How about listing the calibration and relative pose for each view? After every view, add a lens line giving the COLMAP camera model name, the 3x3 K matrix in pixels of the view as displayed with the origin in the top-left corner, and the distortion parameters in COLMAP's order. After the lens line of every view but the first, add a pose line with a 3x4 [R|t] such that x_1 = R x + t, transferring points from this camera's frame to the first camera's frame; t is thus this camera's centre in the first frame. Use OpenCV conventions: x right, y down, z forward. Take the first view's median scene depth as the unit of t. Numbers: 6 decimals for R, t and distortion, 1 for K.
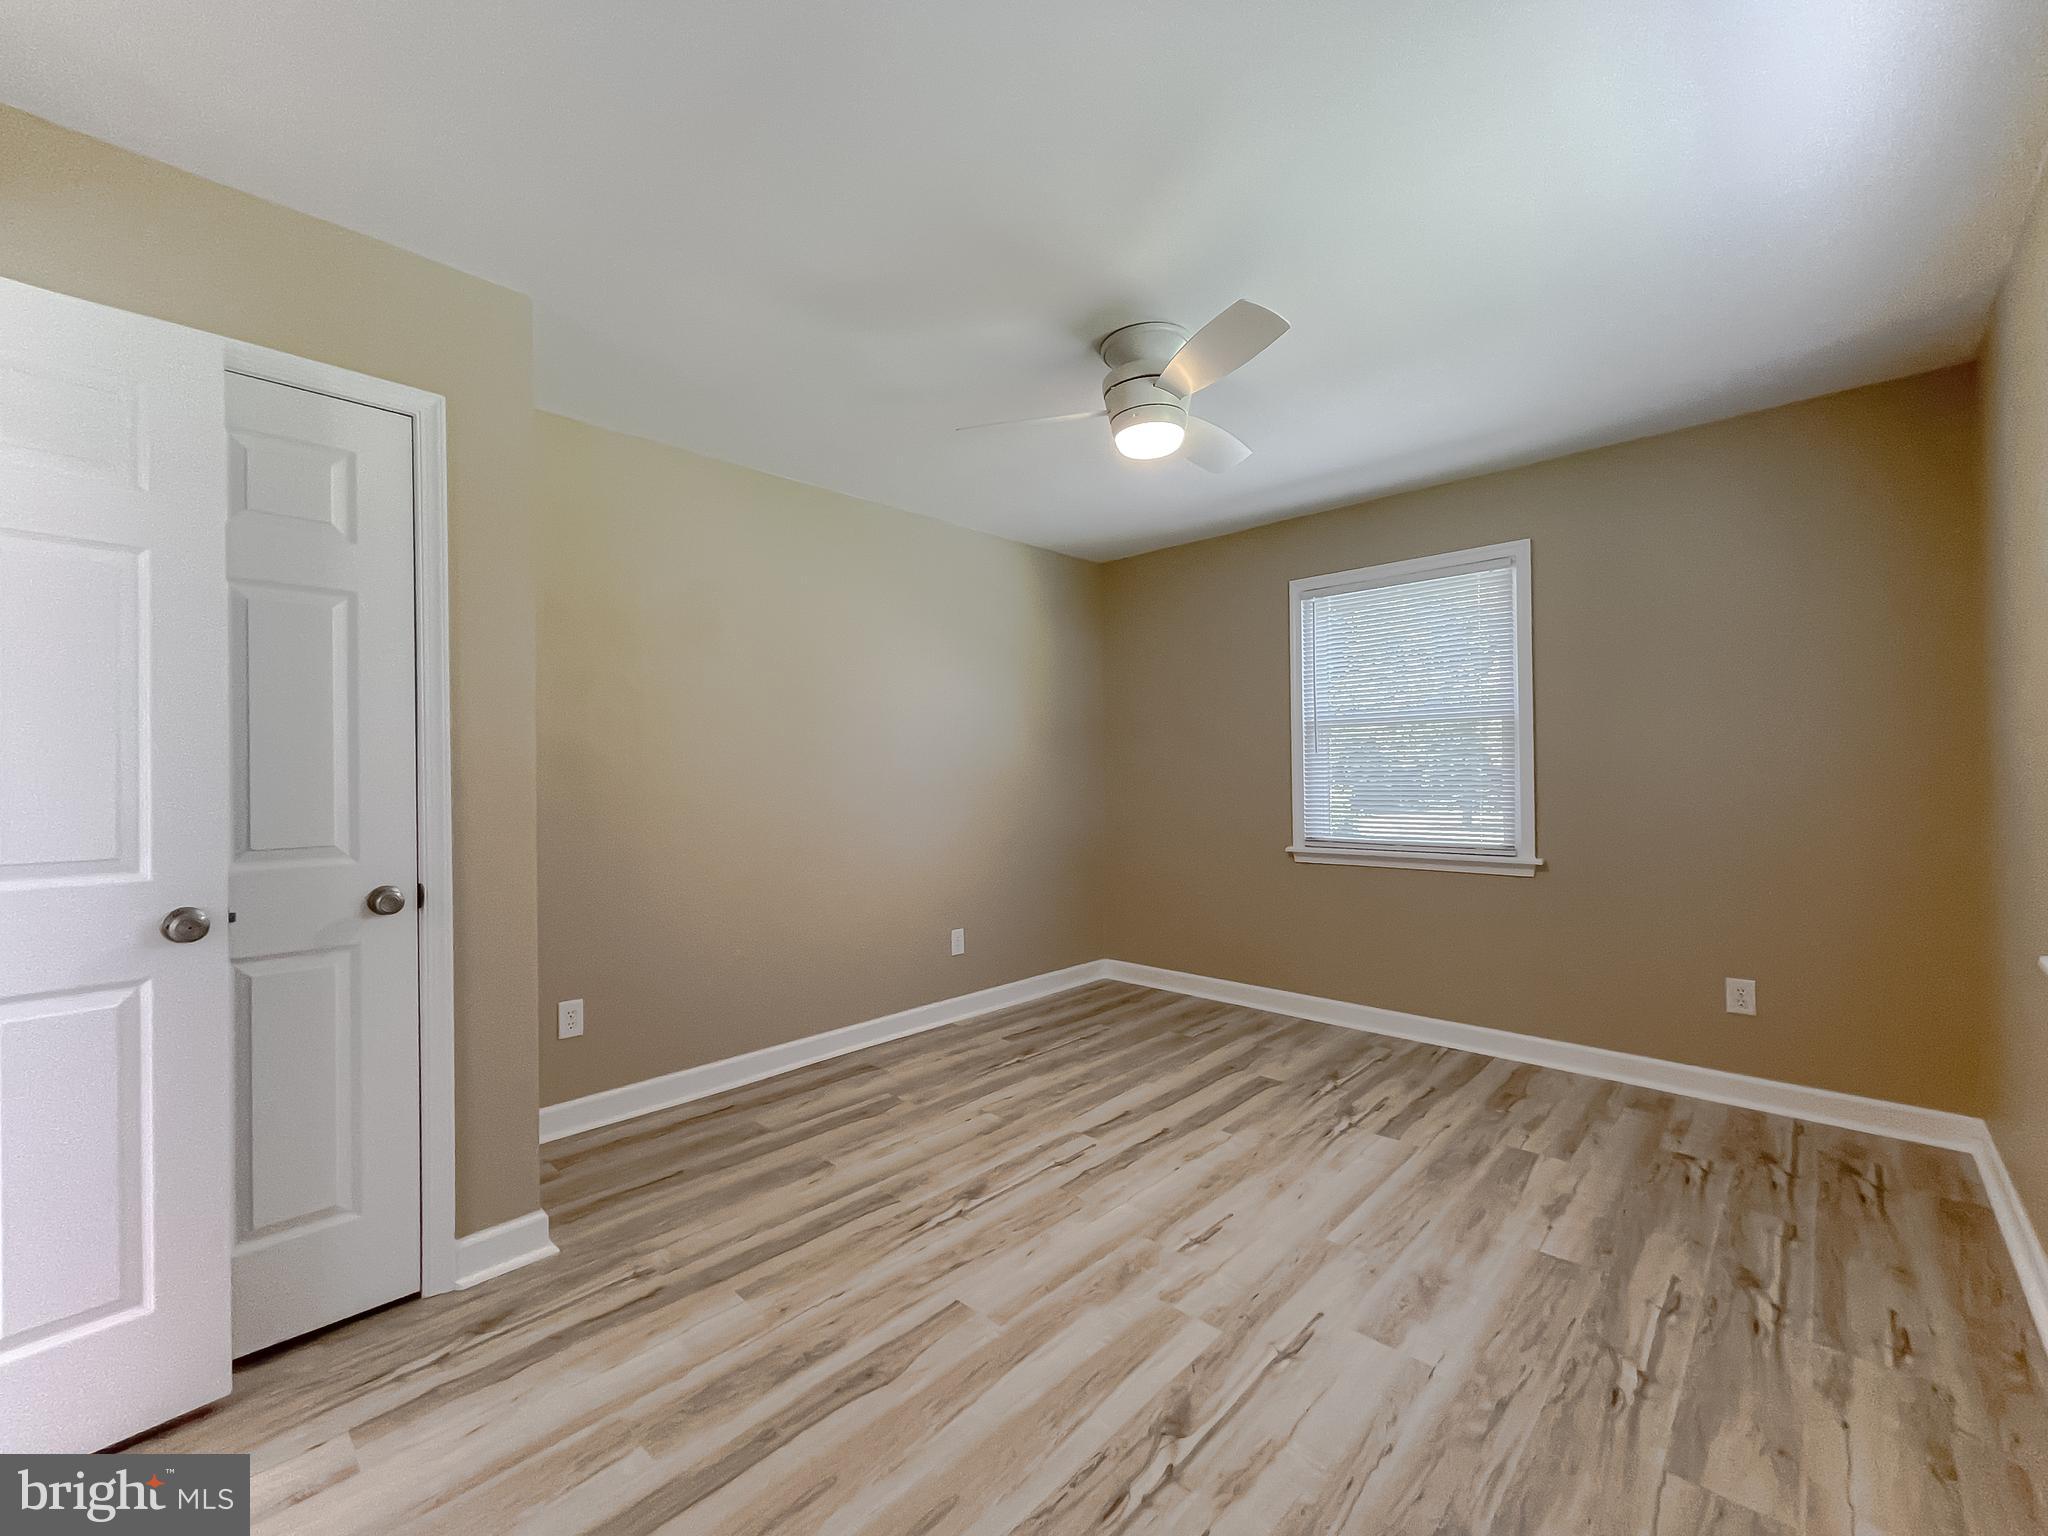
lens RADIAL K [[840.6, 0, 1031.4], [0, 840.6, 776.2], [0, 0, 1]] dist [0.002068, 0.000316]
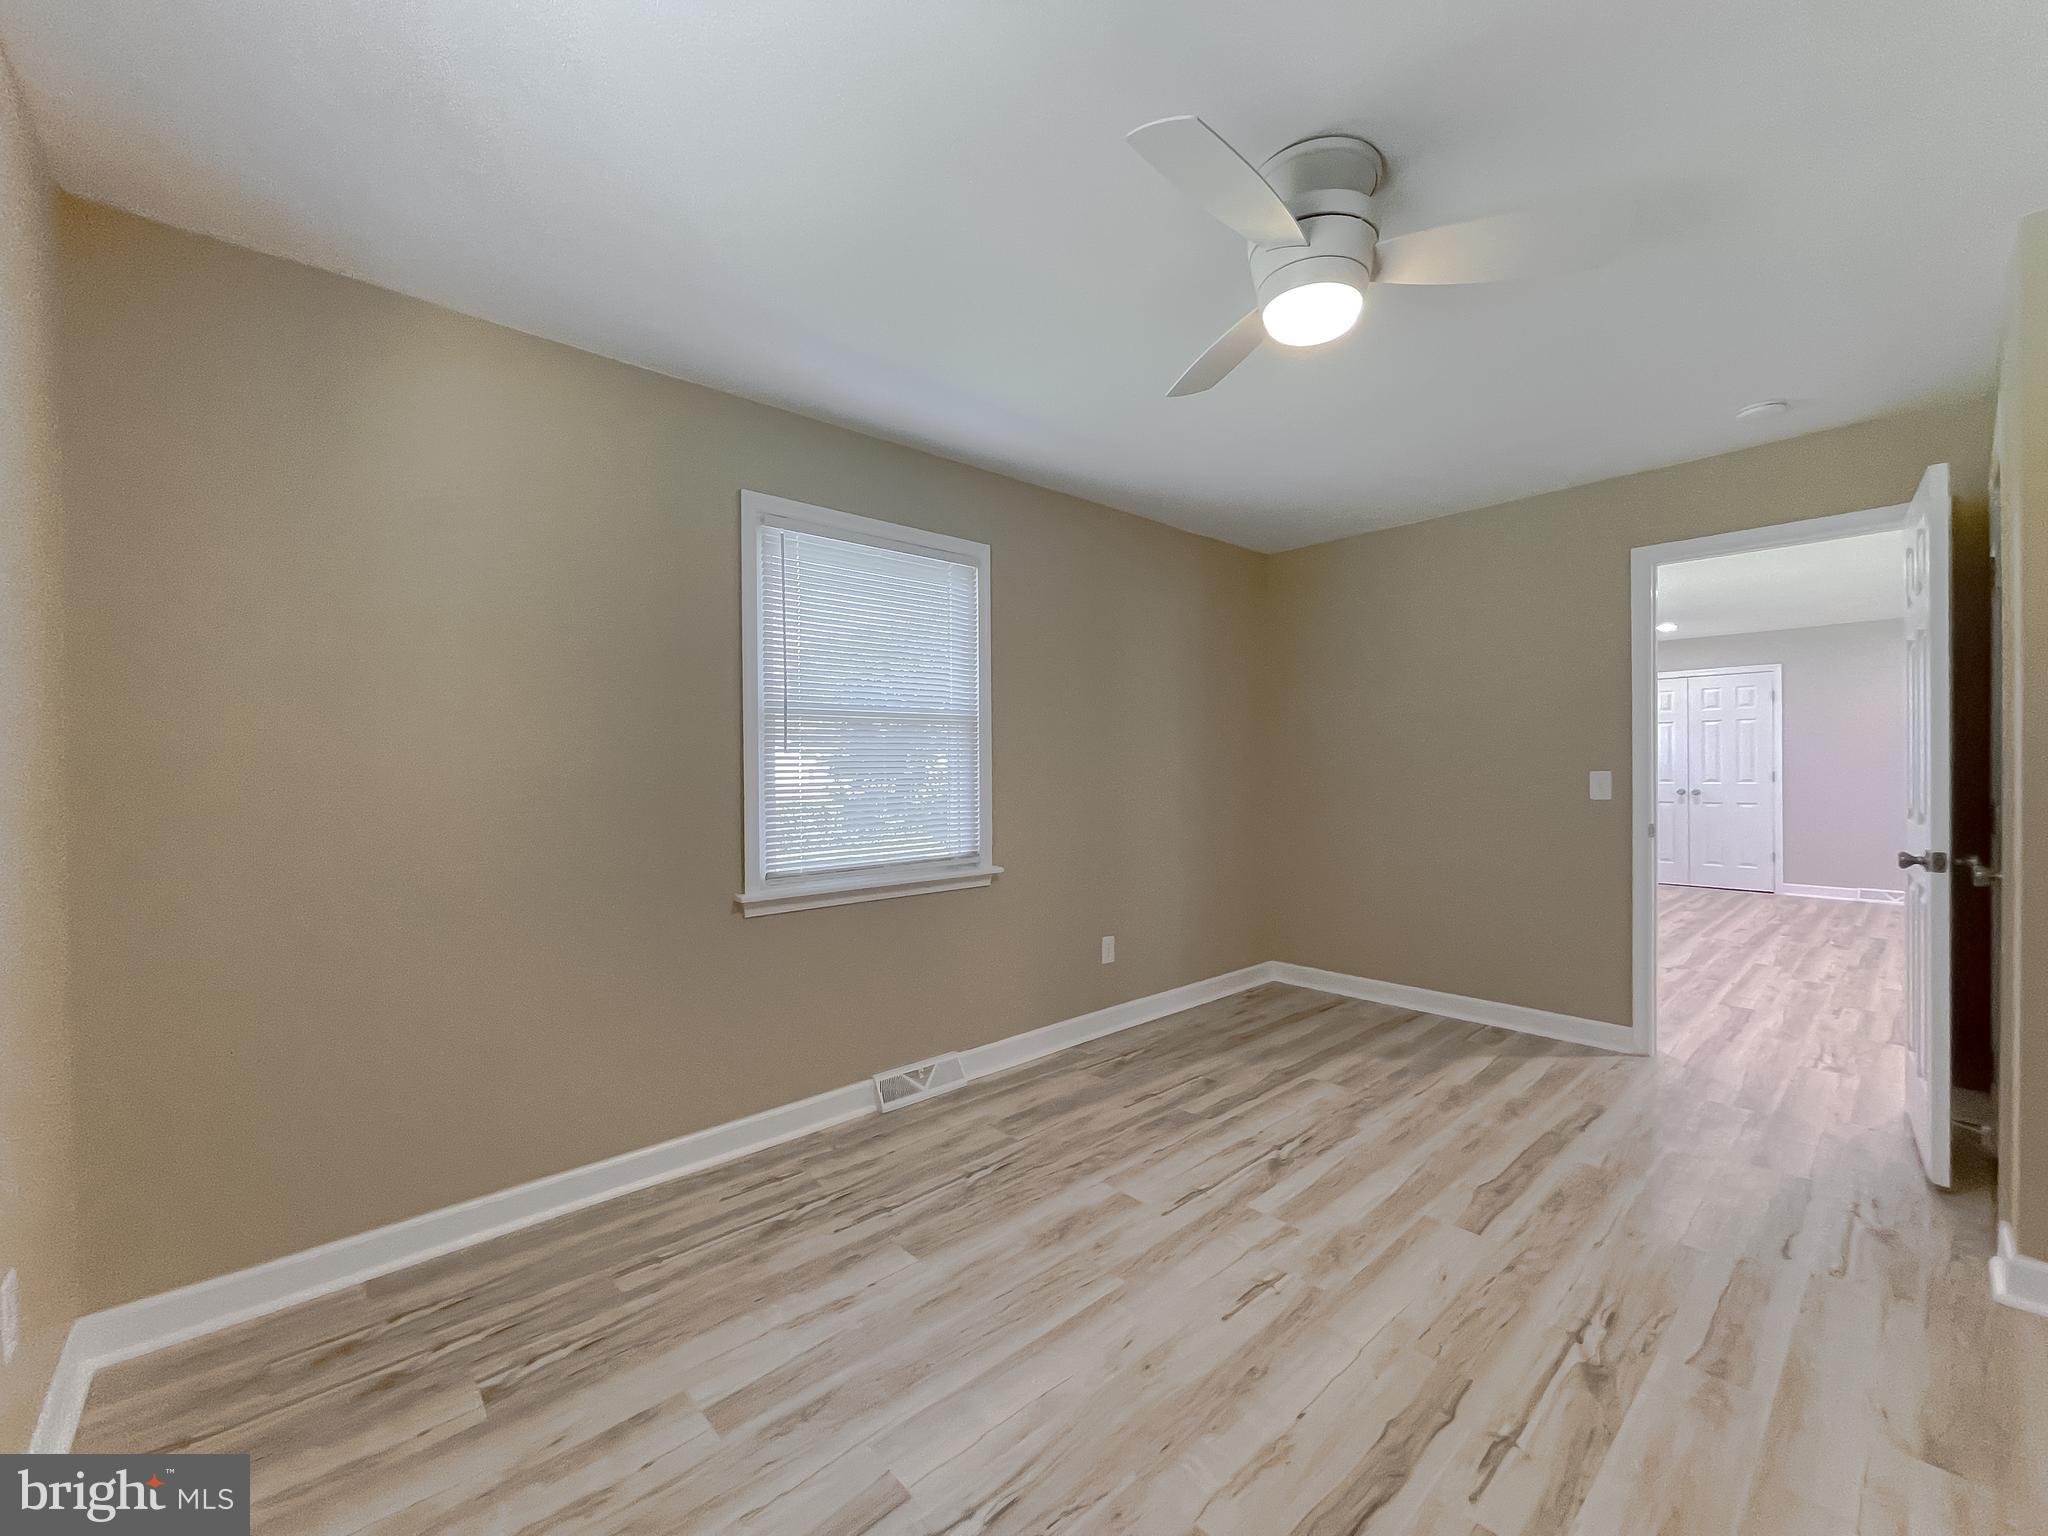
lens RADIAL K [[840.6, 0, 1031.4], [0, 840.6, 776.2], [0, 0, 1]] dist [0.002068, 0.000316]
pose [[-0.997289, 0.020282, 0.070733, 0.402768], [0.020715, 0.999771, 0.005396, -0.016738], [-0.070607, 0.006846, -0.997481, 2.065421]]
